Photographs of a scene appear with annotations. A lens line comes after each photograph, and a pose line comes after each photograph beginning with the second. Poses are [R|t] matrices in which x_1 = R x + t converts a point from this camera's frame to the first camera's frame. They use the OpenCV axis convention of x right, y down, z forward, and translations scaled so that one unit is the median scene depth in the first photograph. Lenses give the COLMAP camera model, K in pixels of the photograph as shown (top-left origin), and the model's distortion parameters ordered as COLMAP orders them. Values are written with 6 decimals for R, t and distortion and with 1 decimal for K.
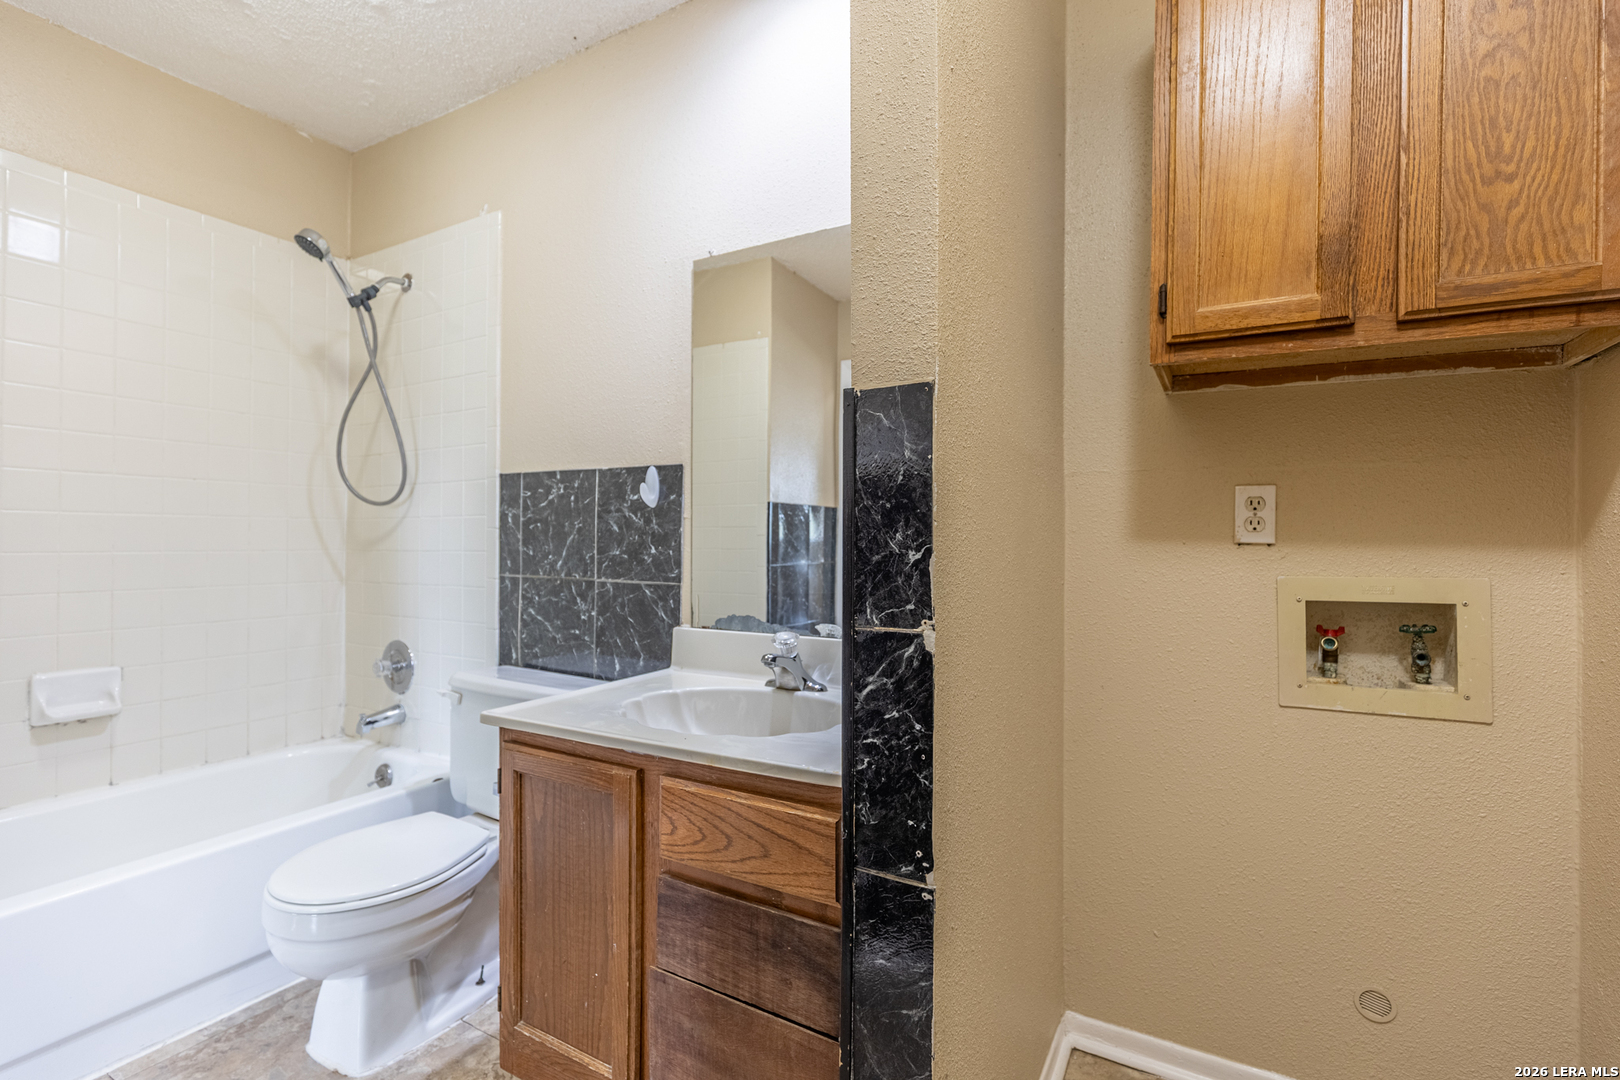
lens RADIAL K [[724.5, 0, 817.0], [0, 724.5, 535.7], [0, 0, 1]] dist [0.005513, 0.000008]
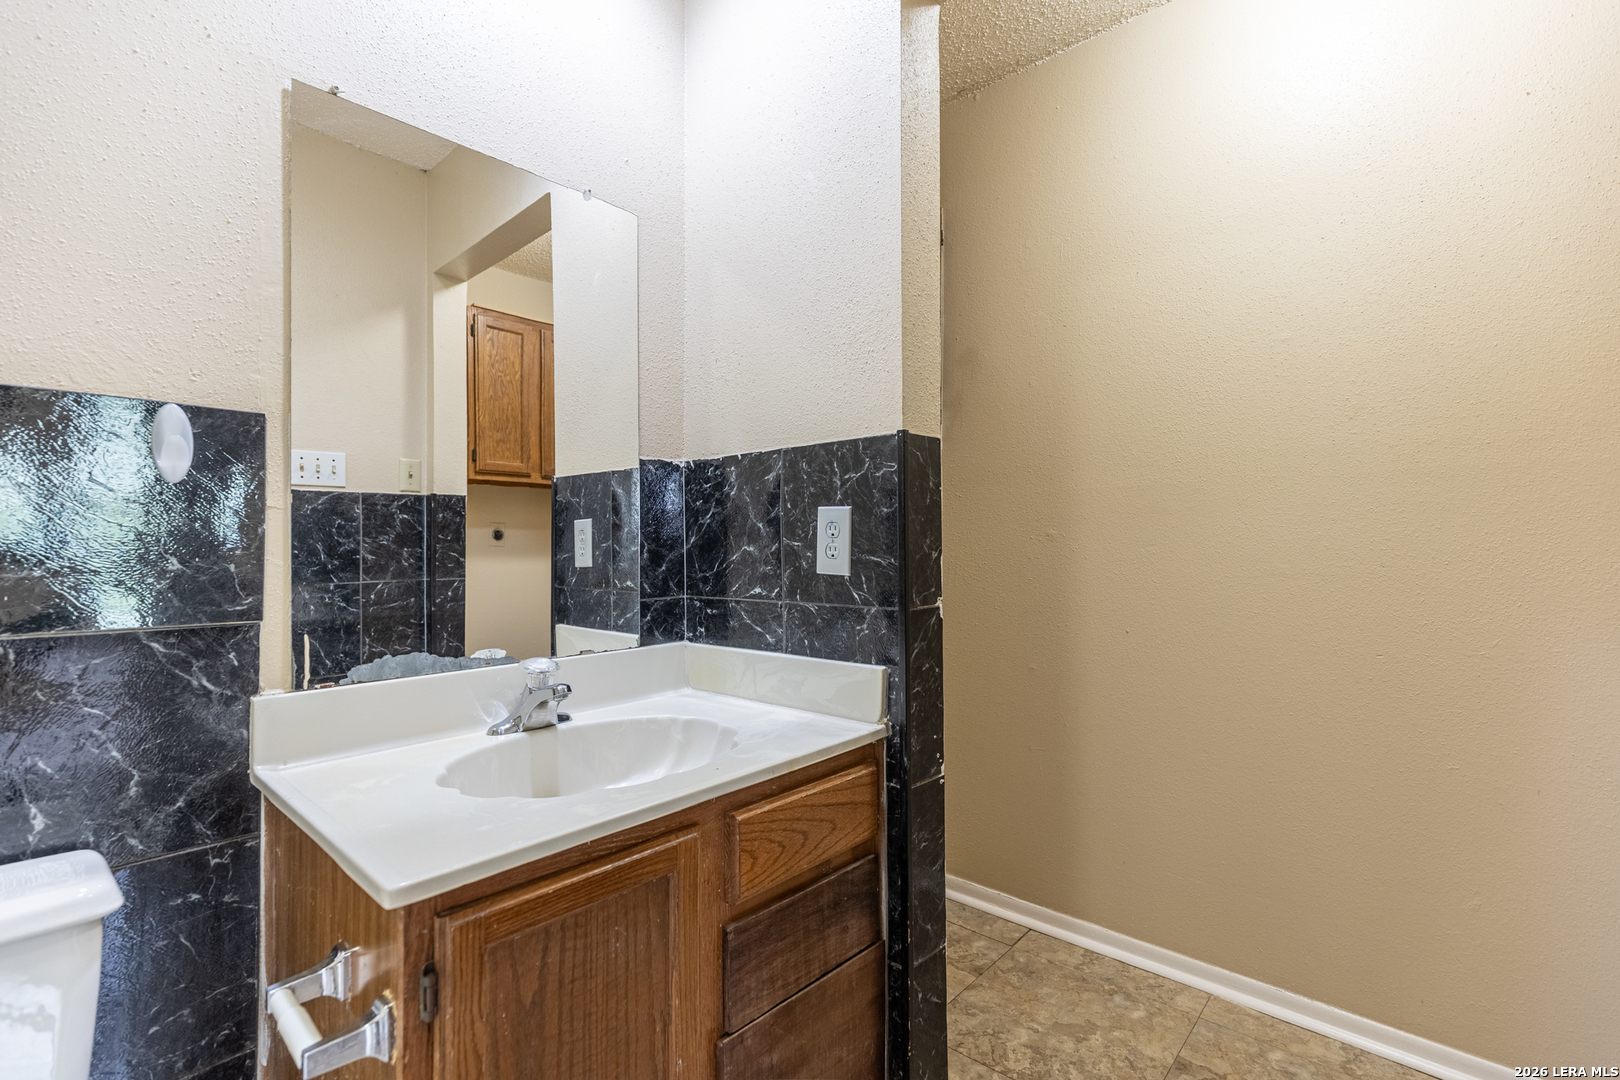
lens RADIAL K [[724.4, 0, 814.2], [0, 724.4, 538.0], [0, 0, 1]] dist [0.007544, -0.001460]
pose [[0.218415, 0.007895, 0.975824, -1.306748], [-0.003887, 0.999966, -0.007220, 0.005637], [-0.975848, -0.002216, 0.218438, 0.886256]]
